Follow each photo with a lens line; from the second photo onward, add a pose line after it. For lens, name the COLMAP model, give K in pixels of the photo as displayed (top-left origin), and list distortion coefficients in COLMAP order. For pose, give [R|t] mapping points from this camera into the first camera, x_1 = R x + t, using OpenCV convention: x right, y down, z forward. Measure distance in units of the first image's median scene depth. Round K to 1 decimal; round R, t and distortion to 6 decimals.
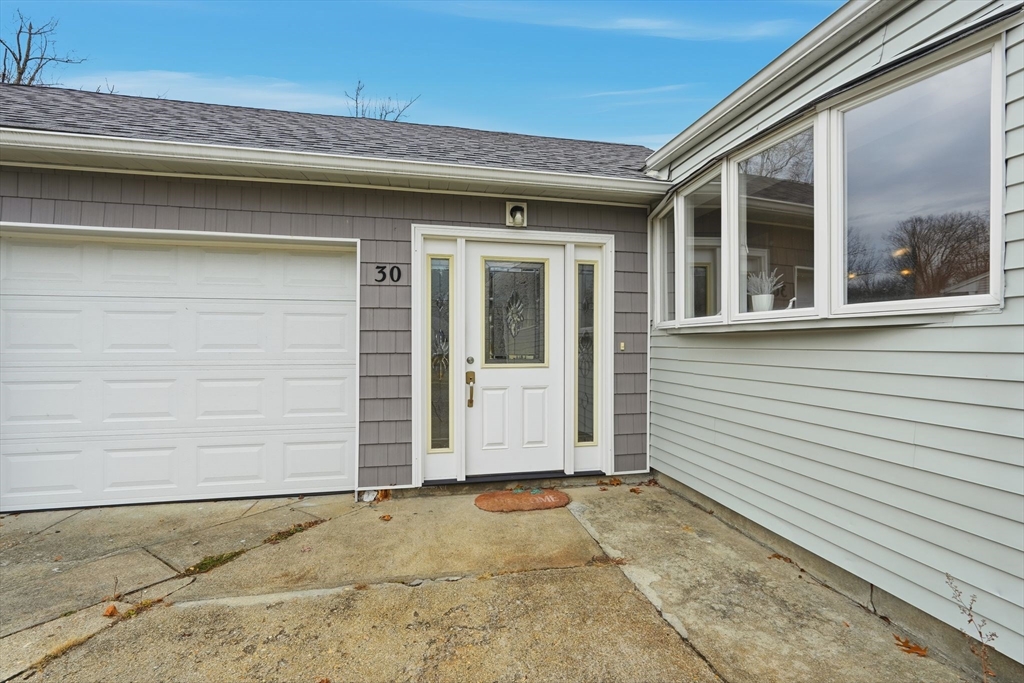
lens RADIAL K [[453.9, 0, 510.3], [0, 453.9, 346.4], [0, 0, 1]] dist [0.000056, 0.001777]
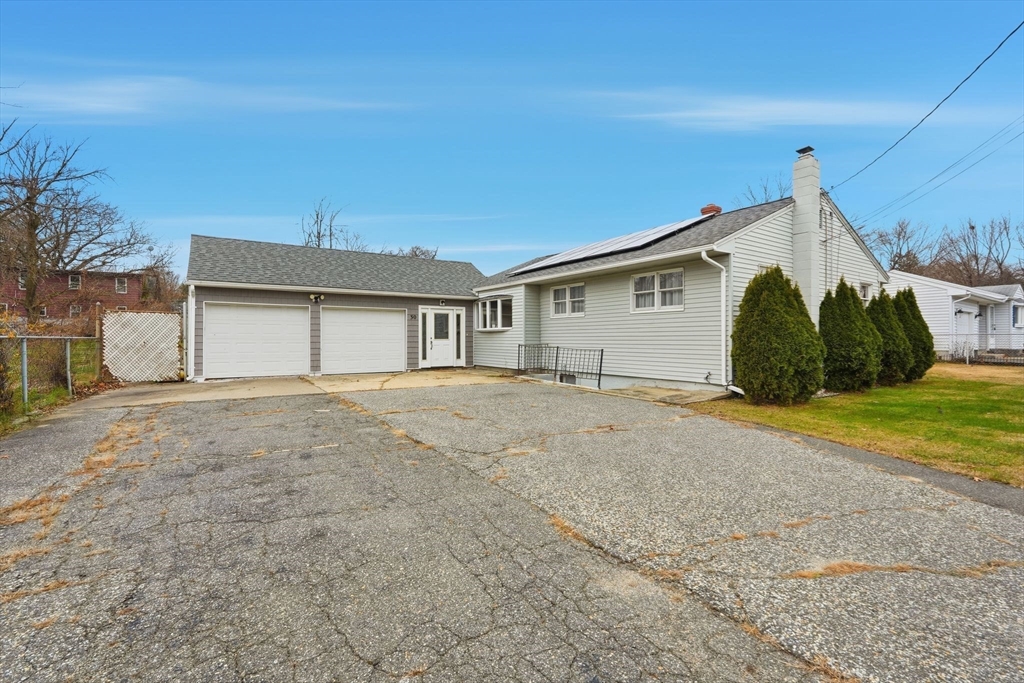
lens RADIAL K [[453.9, 0, 514.6], [0, 453.9, 341.0], [0, 0, 1]] dist [0.000056, 0.001777]
pose [[0.924972, -0.008545, 0.379939, -0.938071], [0.007698, 0.999963, 0.003747, 0.046796], [-0.379958, -0.000541, 0.925004, -3.019087]]
